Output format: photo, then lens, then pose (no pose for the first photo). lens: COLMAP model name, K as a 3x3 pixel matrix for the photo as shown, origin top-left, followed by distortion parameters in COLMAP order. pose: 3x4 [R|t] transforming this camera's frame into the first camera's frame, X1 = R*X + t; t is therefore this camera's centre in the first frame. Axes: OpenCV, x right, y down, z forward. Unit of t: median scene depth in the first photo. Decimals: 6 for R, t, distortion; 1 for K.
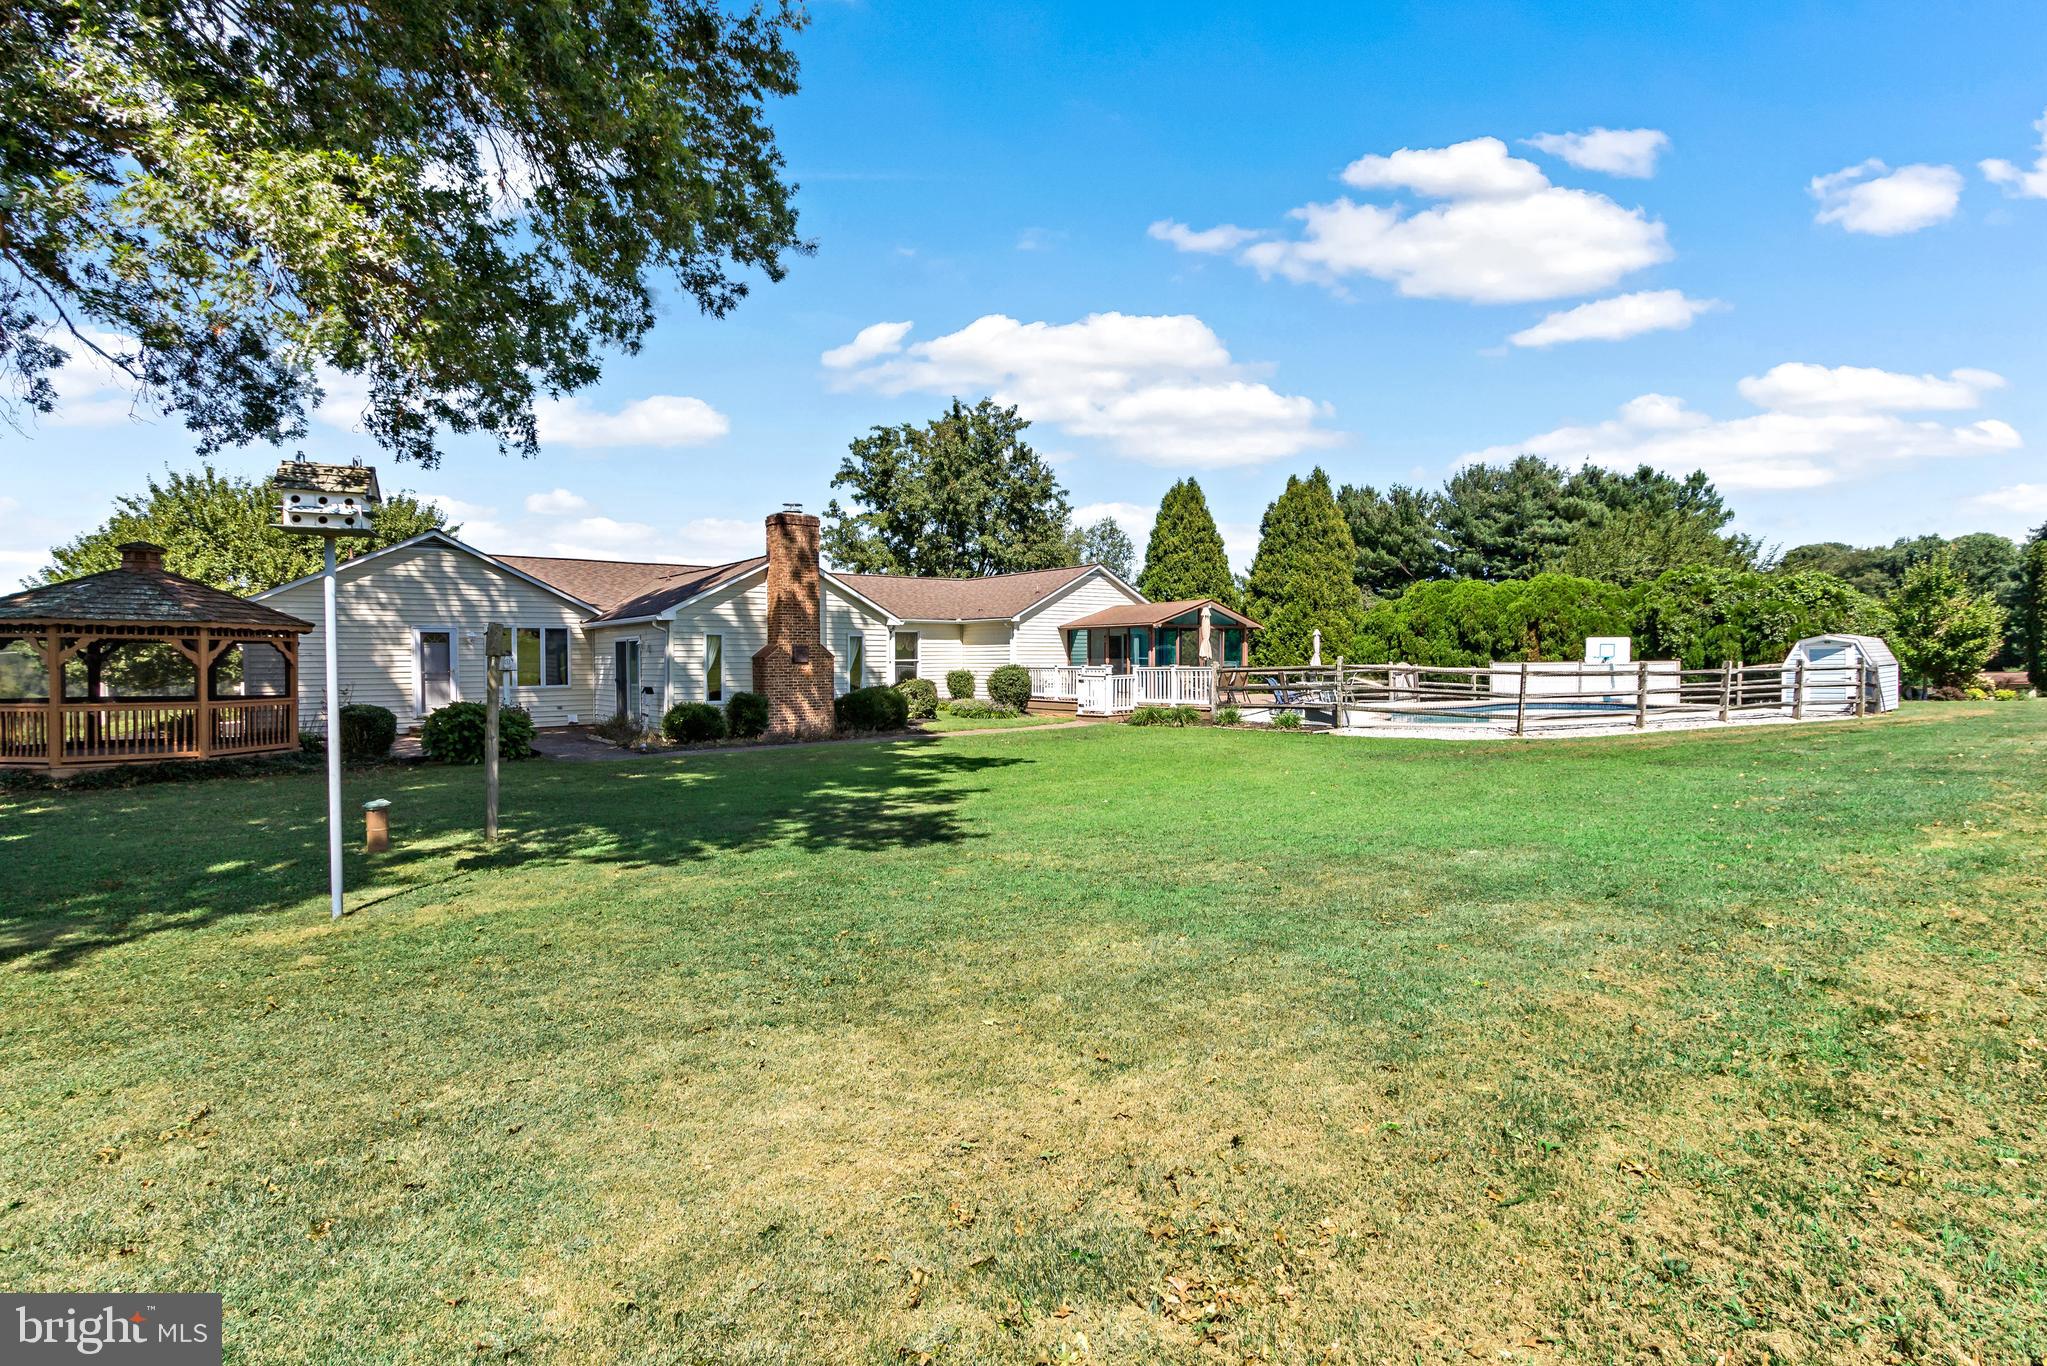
lens RADIAL K [[950.4, 0, 1009.2], [0, 950.4, 682.3], [0, 0, 1]] dist [-0.000514, -0.000511]
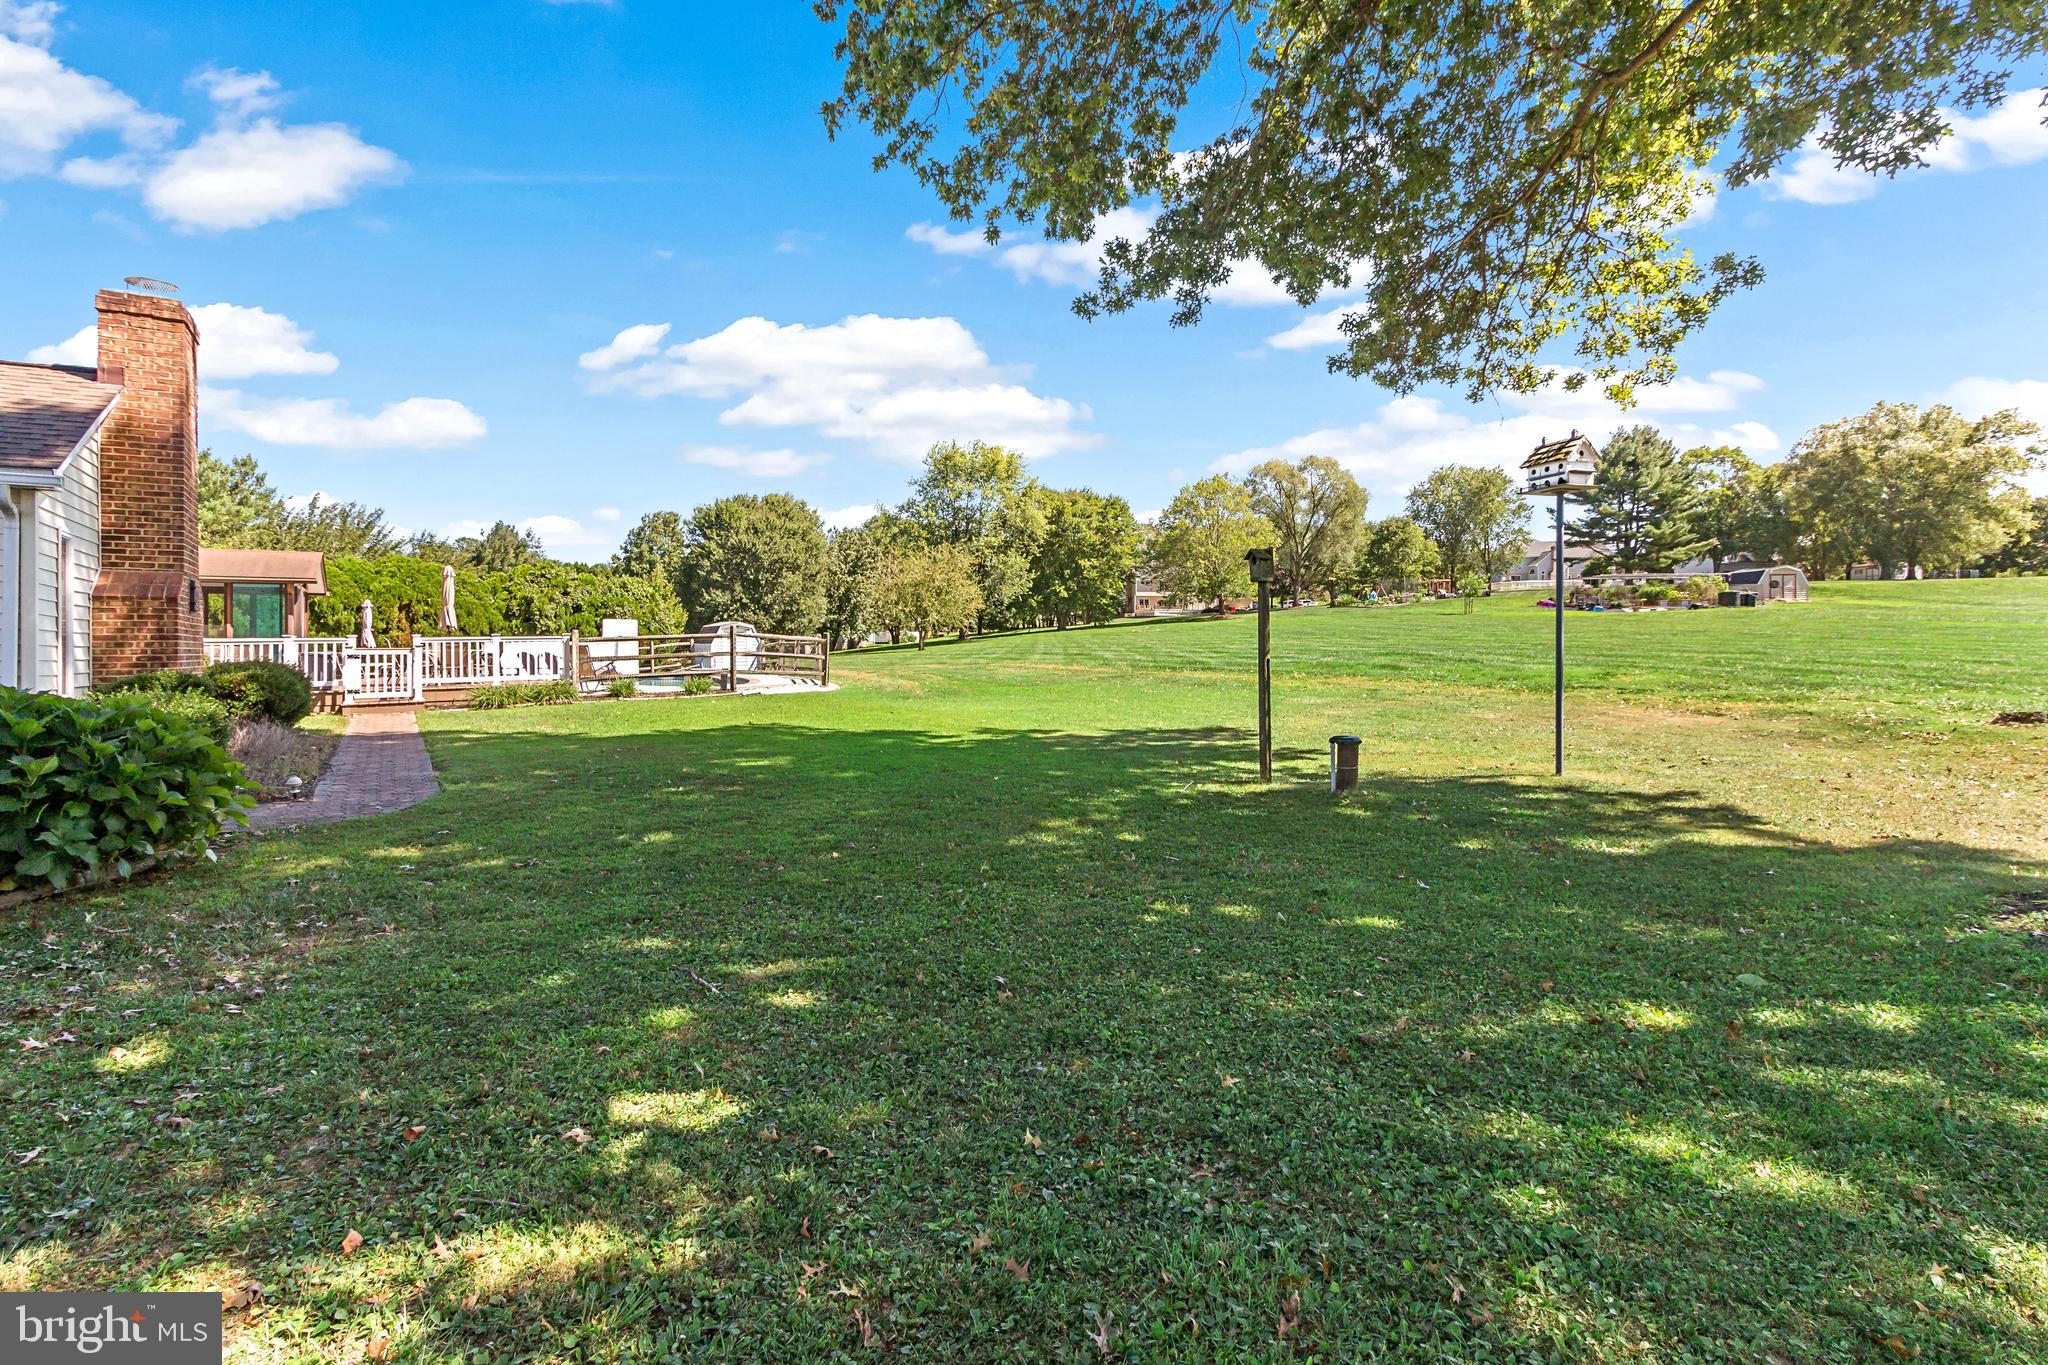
lens RADIAL K [[928.2, 0, 1066.4], [0, 928.2, 630.3], [0, 0, 1]] dist [-0.000350, -0.000130]
pose [[0.026635, 0.017893, 0.999485, -0.306272], [0.037997, 0.999099, -0.018899, 0.005860], [-0.998923, 0.038481, 0.025931, 0.240247]]
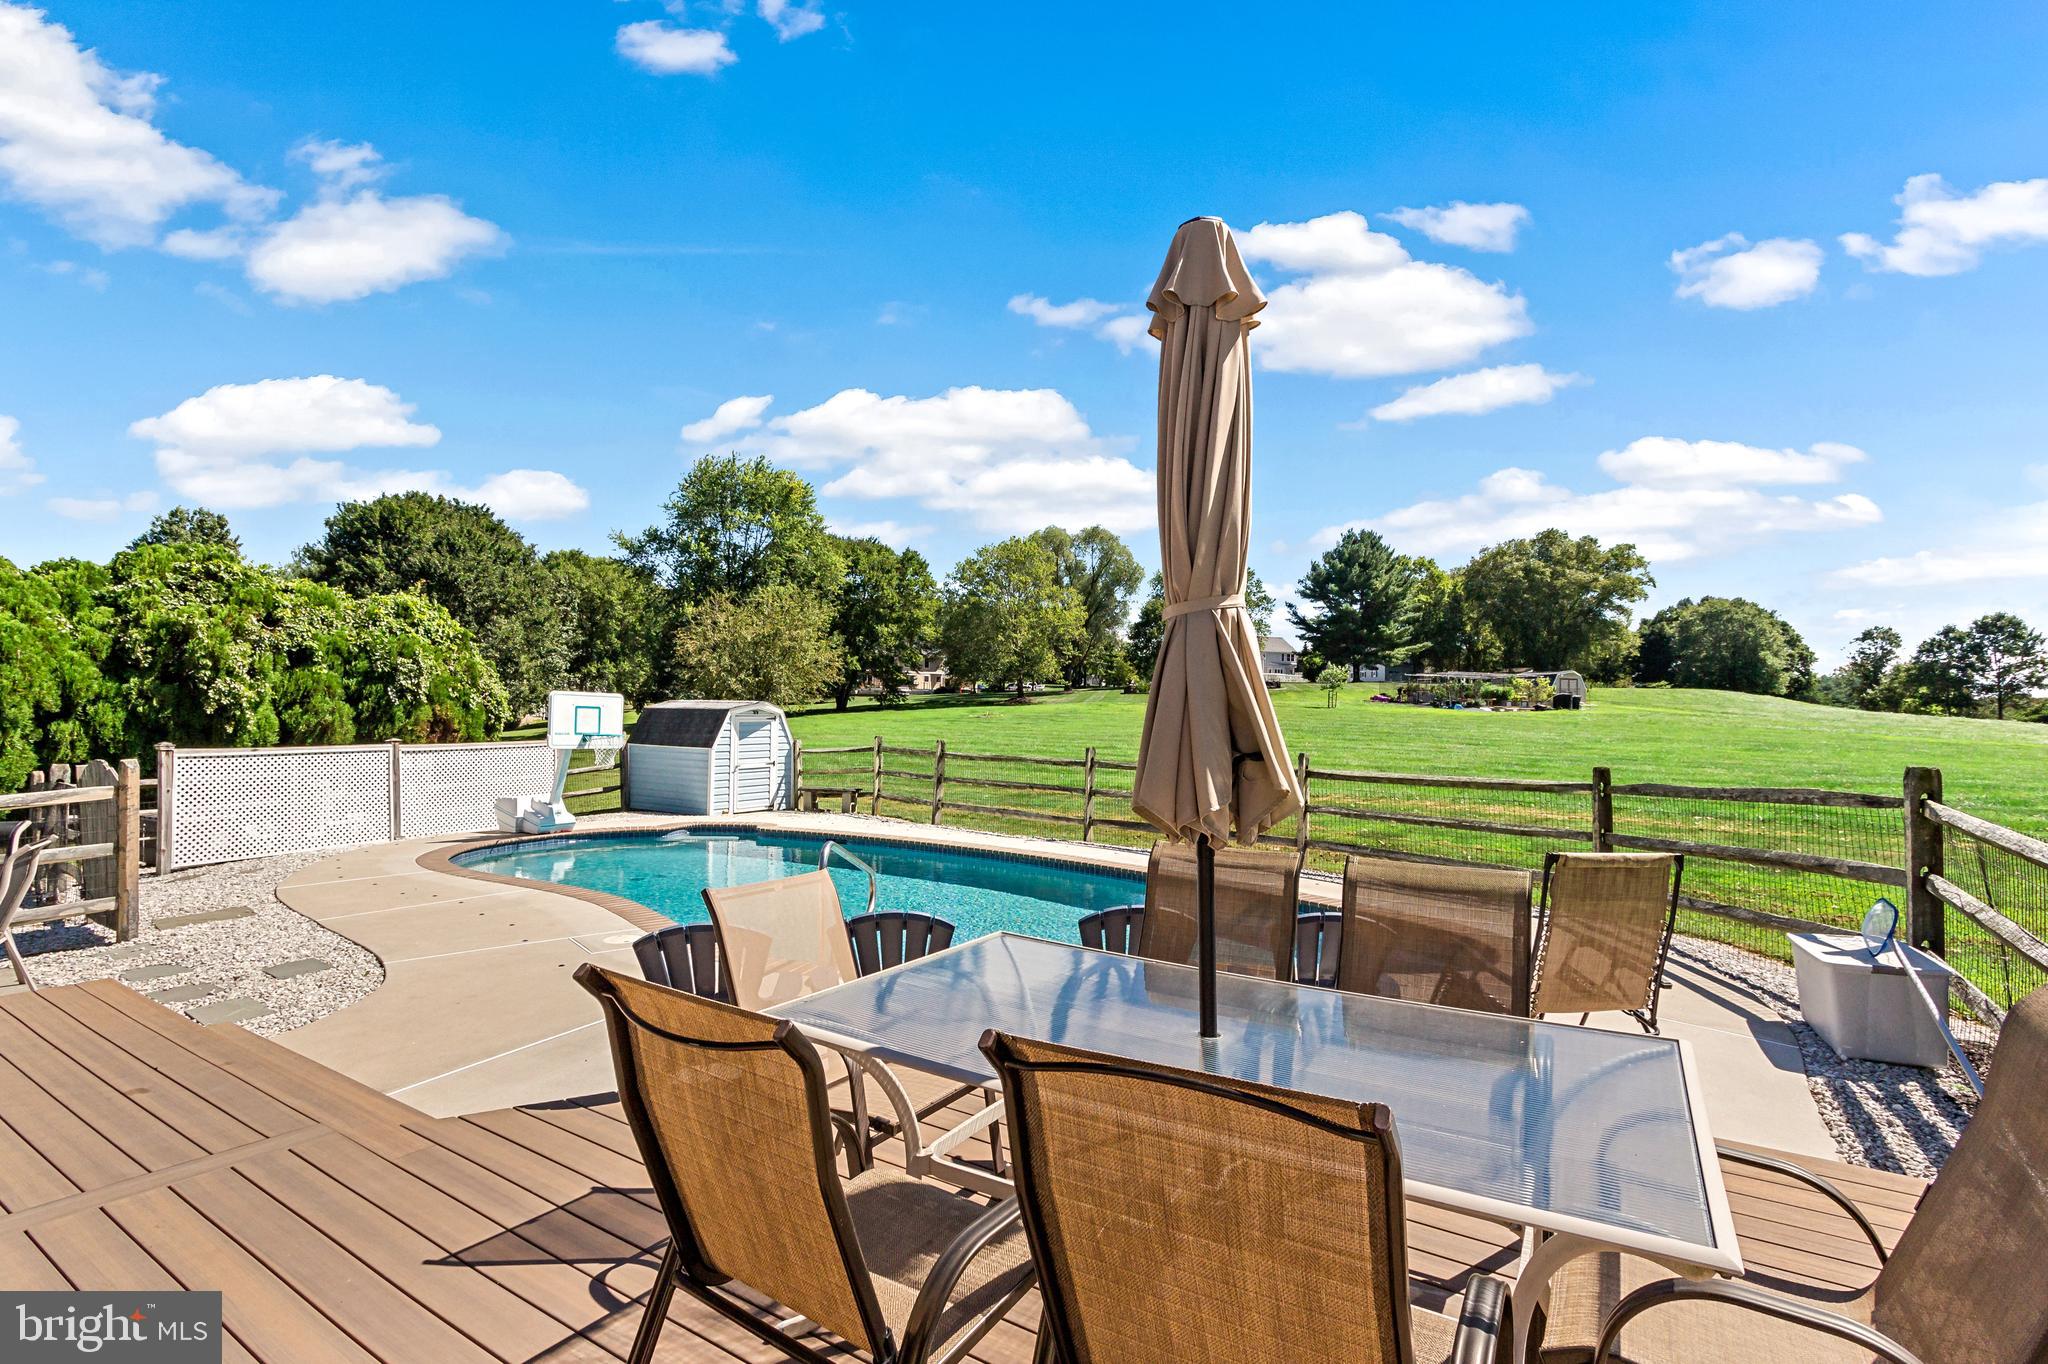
lens RADIAL K [[946.8, 0, 1033.7], [0, 946.8, 699.8], [0, 0, 1]] dist [0.003581, 0.000205]
pose [[-0.327876, 0.021457, 0.944477, 0.073222], [0.012333, 0.999754, -0.018431, -0.019154], [-0.944640, 0.005605, -0.328060, 0.555439]]
